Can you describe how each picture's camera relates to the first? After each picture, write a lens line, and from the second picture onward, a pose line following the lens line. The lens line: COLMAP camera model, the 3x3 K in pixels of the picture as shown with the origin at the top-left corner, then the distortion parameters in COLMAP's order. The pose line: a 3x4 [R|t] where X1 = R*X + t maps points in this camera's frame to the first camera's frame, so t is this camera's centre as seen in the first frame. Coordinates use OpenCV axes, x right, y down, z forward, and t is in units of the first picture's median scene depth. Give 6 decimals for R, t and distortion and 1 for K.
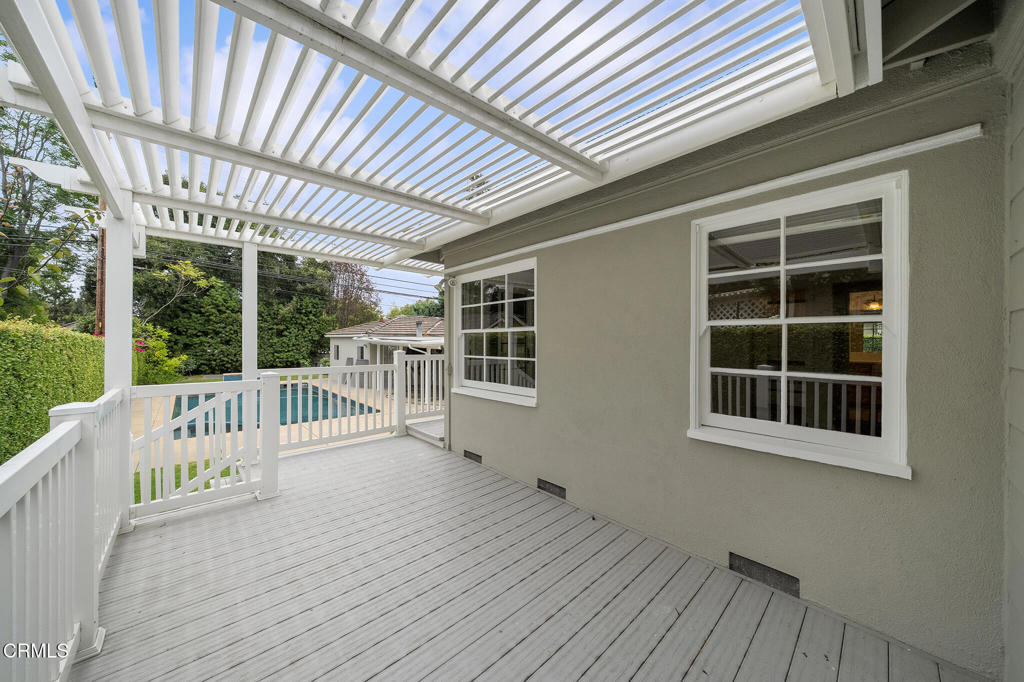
lens RADIAL K [[350.4, 0, 506.1], [0, 350.4, 339.7], [0, 0, 1]] dist [-0.001935, 0.000060]
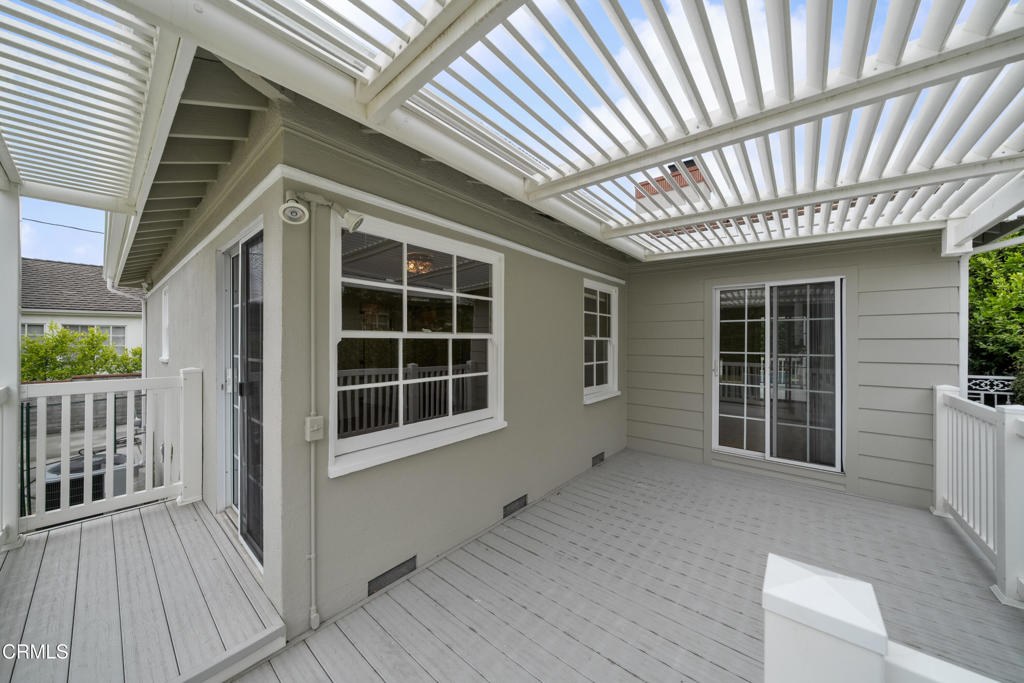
lens RADIAL K [[350.4, 0, 506.1], [0, 350.4, 340.2], [0, 0, 1]] dist [-0.001935, 0.000060]
pose [[-0.117380, 0.012618, 0.993007, -0.749097], [0.009338, 0.999889, -0.011601, -0.011710], [-0.993043, 0.007911, -0.117485, 1.045147]]
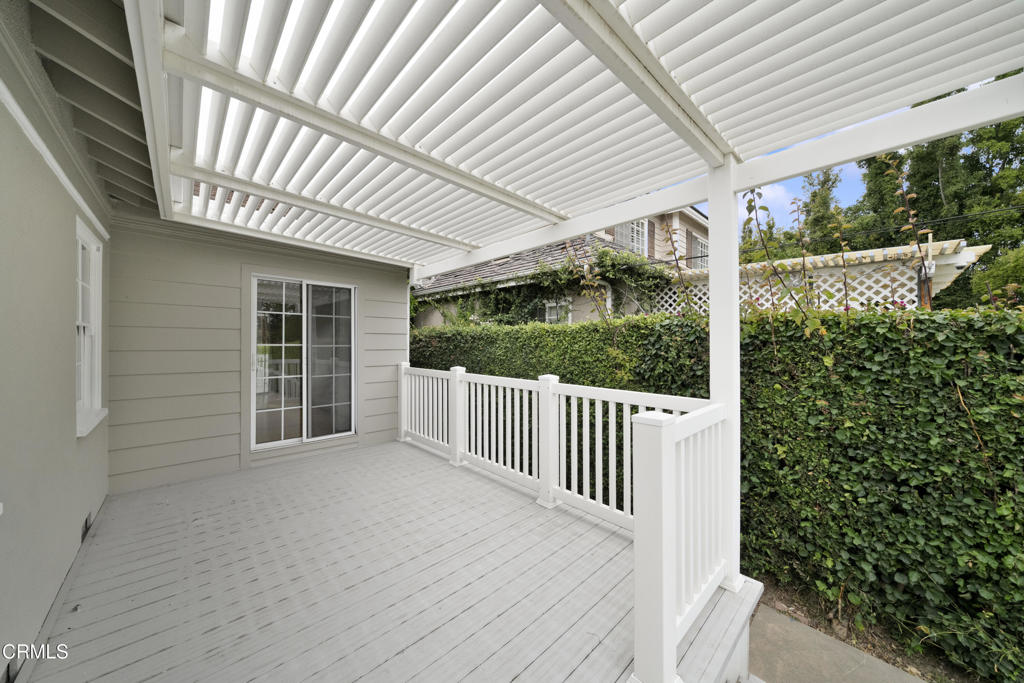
lens RADIAL K [[350.4, 0, 506.1], [0, 350.4, 340.2], [0, 0, 1]] dist [-0.001935, 0.000060]
pose [[-0.999986, 0.003614, 0.003874, -0.442741], [0.003634, 0.999980, 0.005260, 0.004946], [-0.003855, 0.005274, -0.999979, 1.300979]]
